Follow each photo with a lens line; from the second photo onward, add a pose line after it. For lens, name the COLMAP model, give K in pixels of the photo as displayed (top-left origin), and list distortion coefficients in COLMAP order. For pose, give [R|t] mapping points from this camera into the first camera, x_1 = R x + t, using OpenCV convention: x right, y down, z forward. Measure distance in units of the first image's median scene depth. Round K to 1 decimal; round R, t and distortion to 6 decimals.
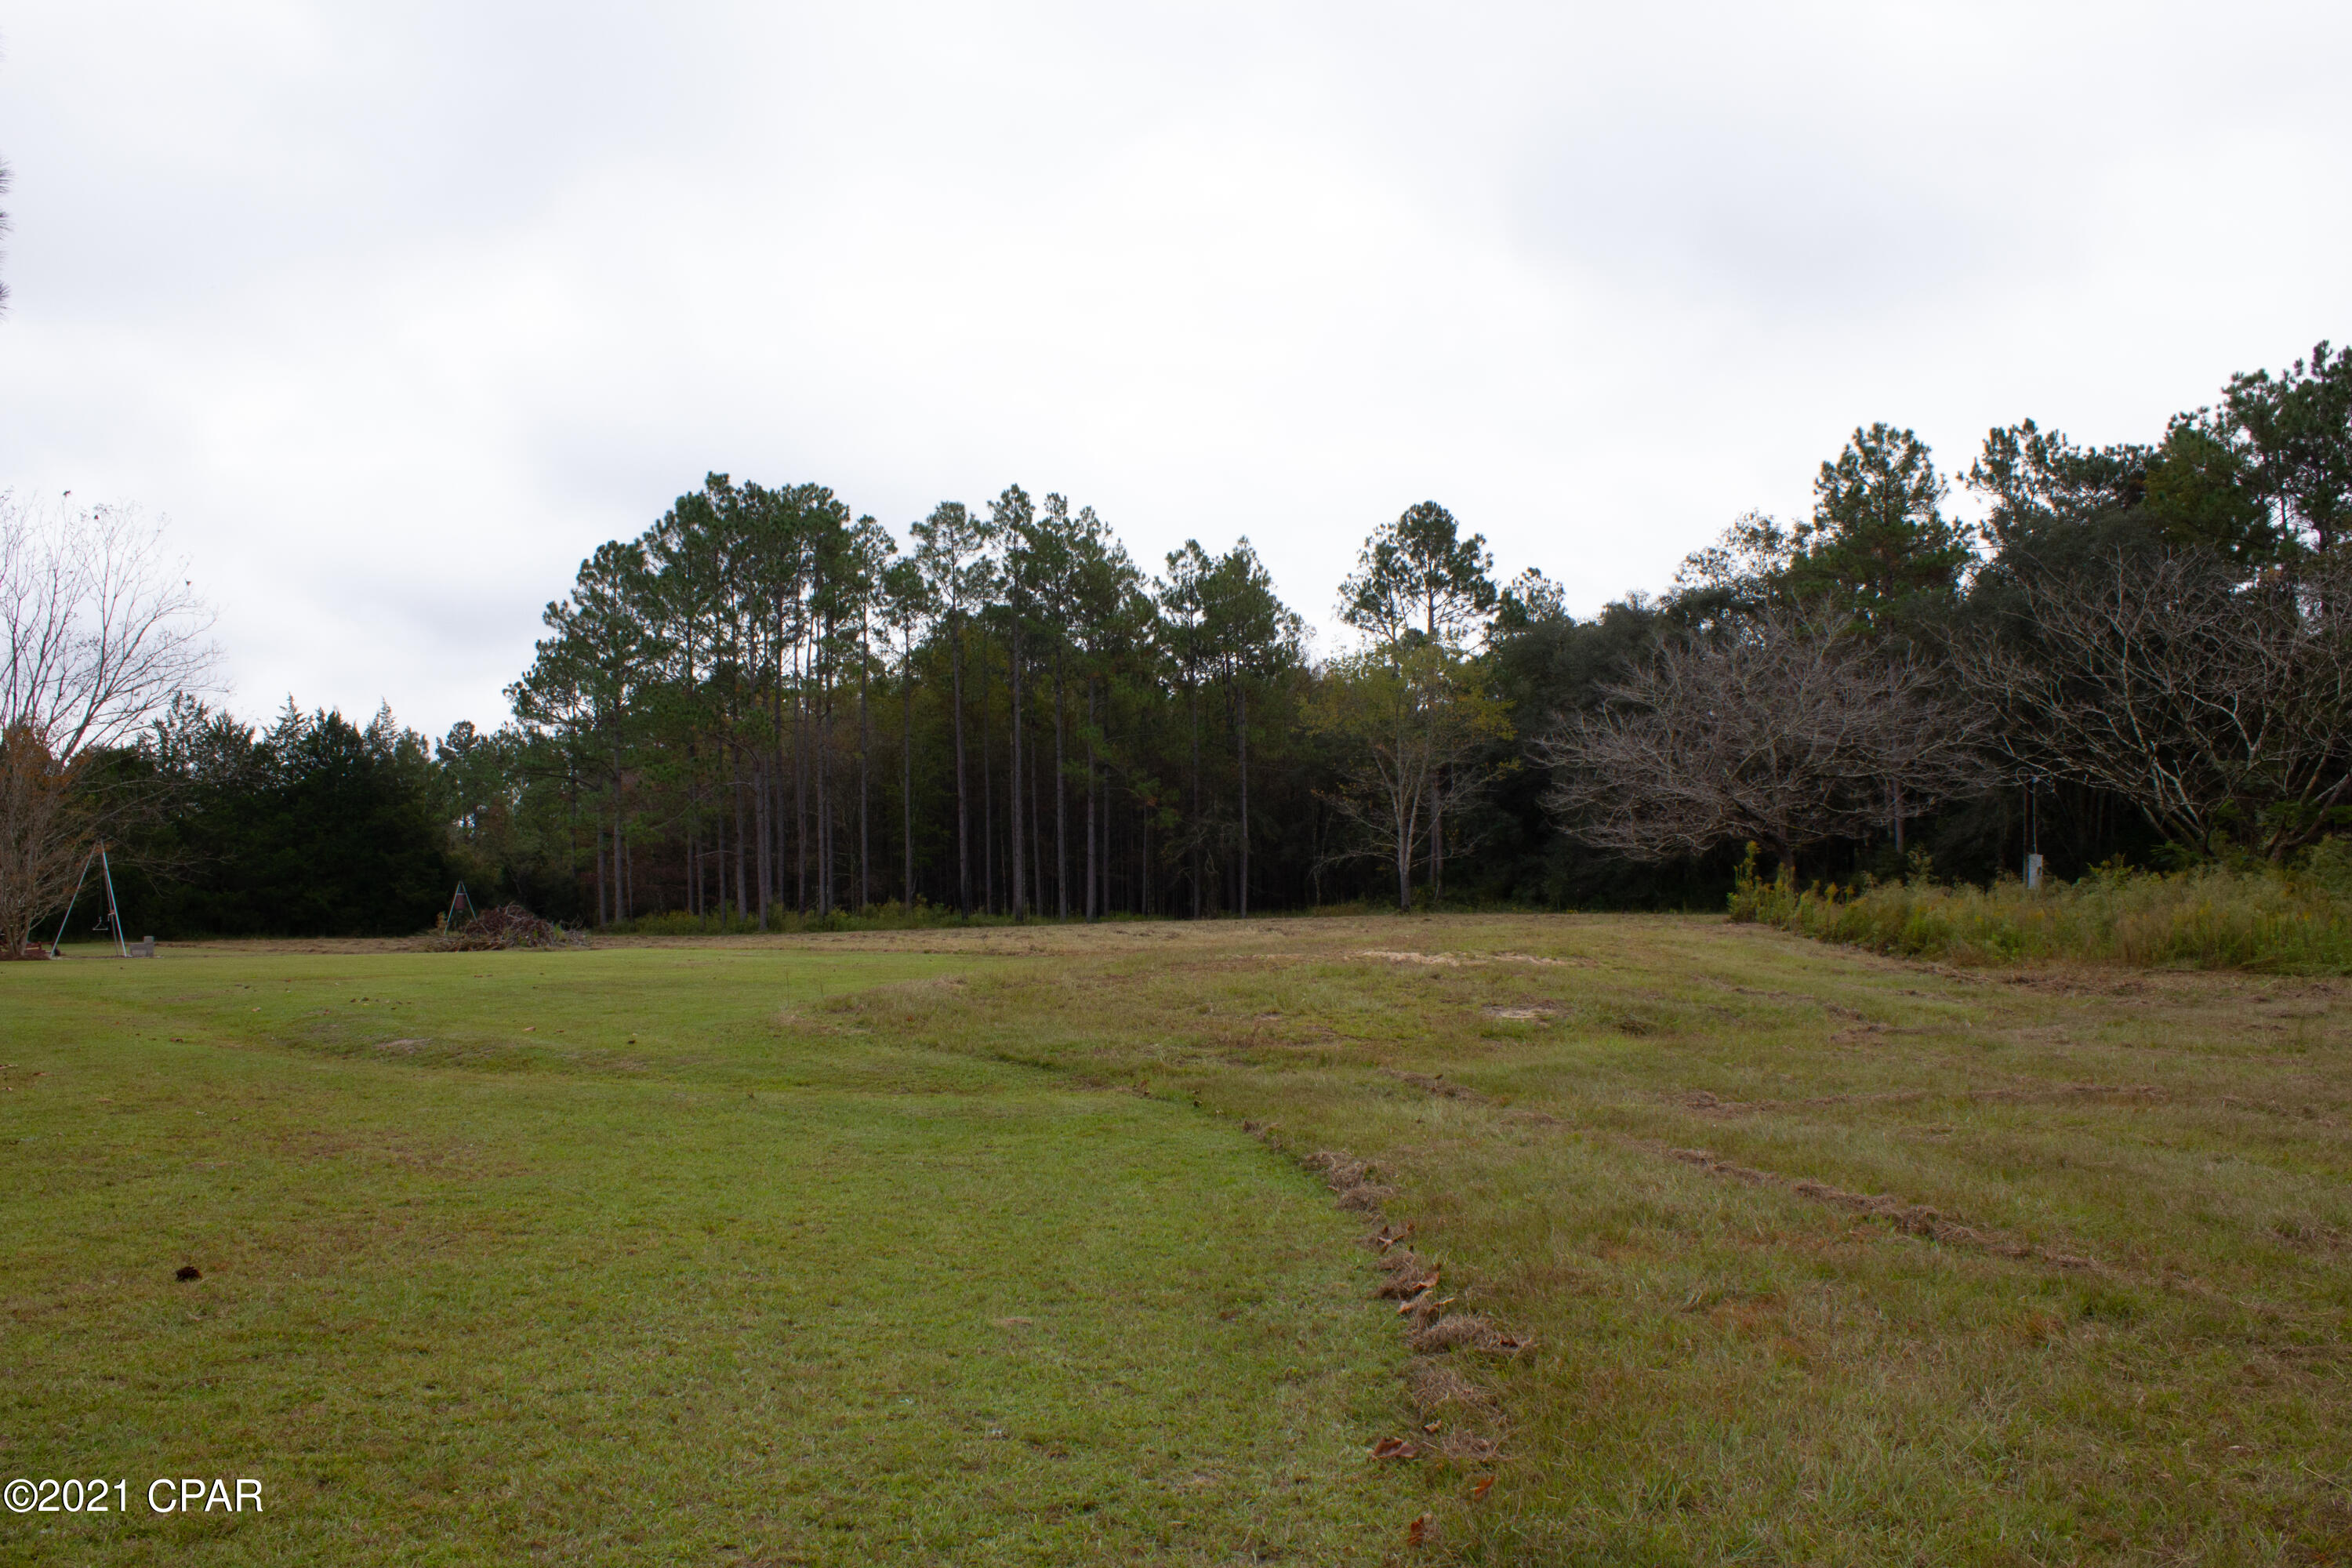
lens RADIAL K [[1213.3, 0, 1180.8], [0, 1213.3, 867.7], [0, 0, 1]] dist [-0.078513, -0.000139]
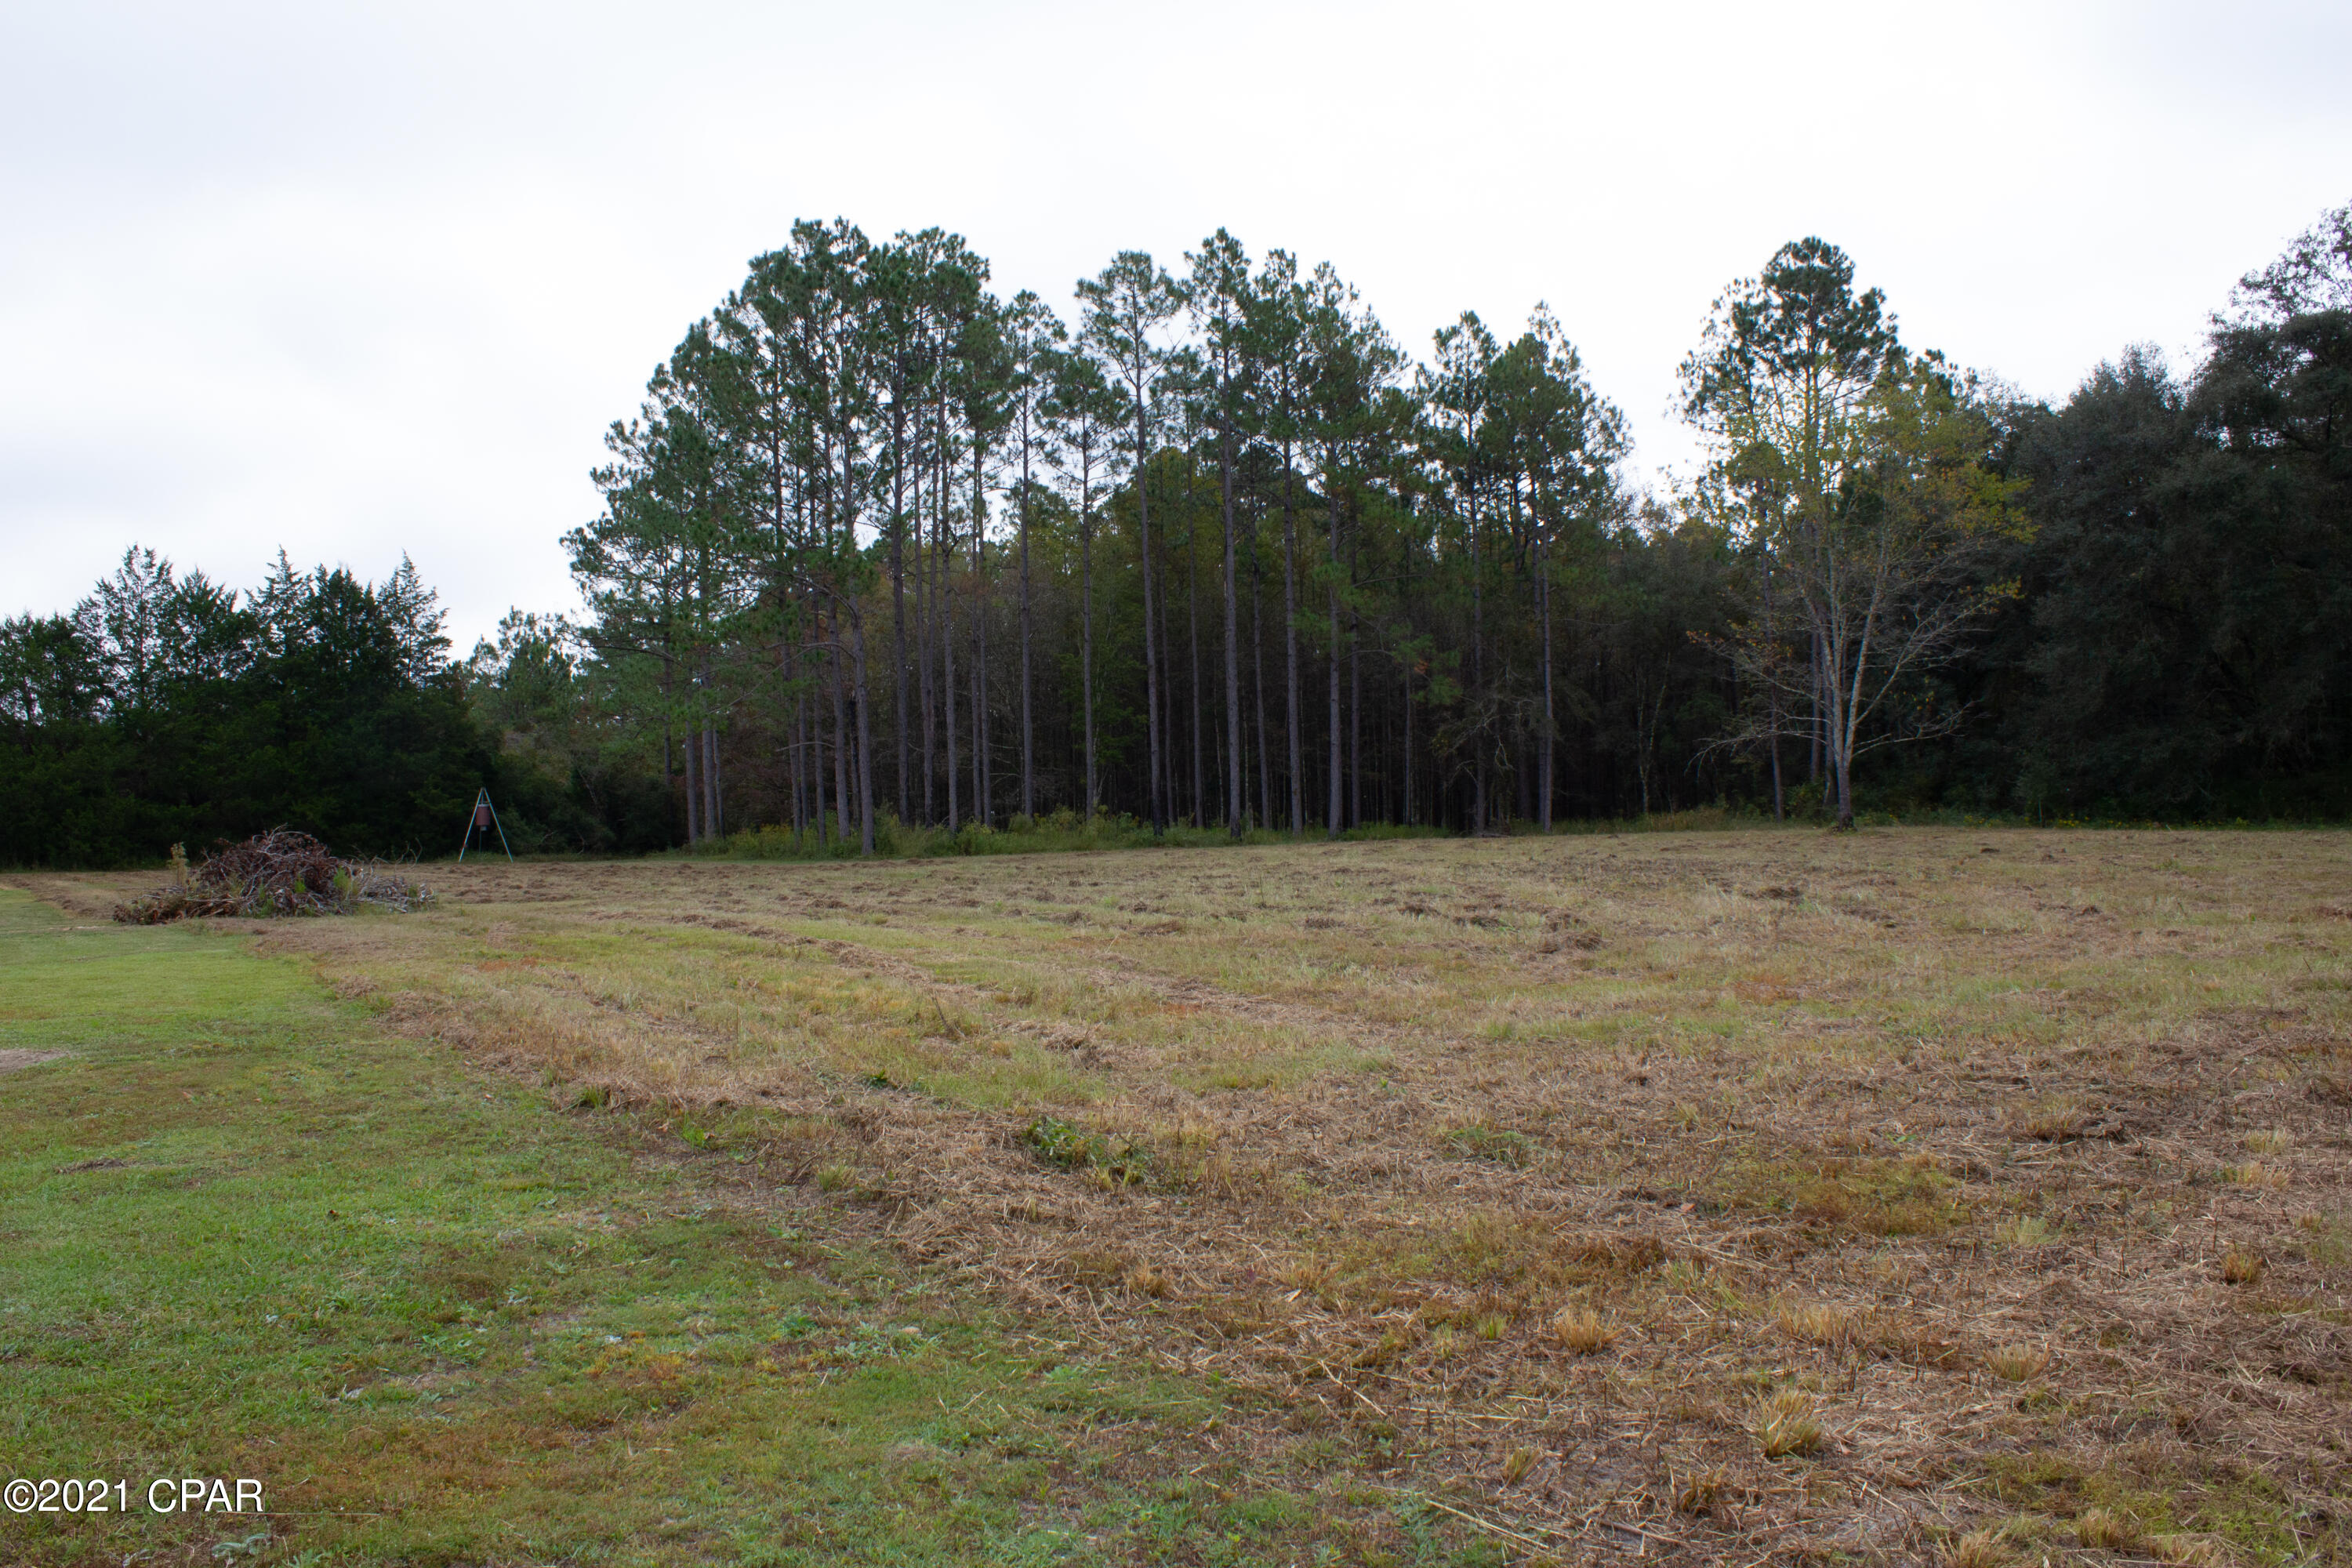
lens RADIAL K [[1253.2, 0, 1176.0], [0, 1253.2, 784.0], [0, 0, 1]] dist [-0.024915, -0.000068]
pose [[0.980342, -0.007937, -0.197145, -0.020536], [0.010323, 0.999885, 0.011076, 0.003879], [0.197034, -0.012893, 0.980312, 0.254888]]
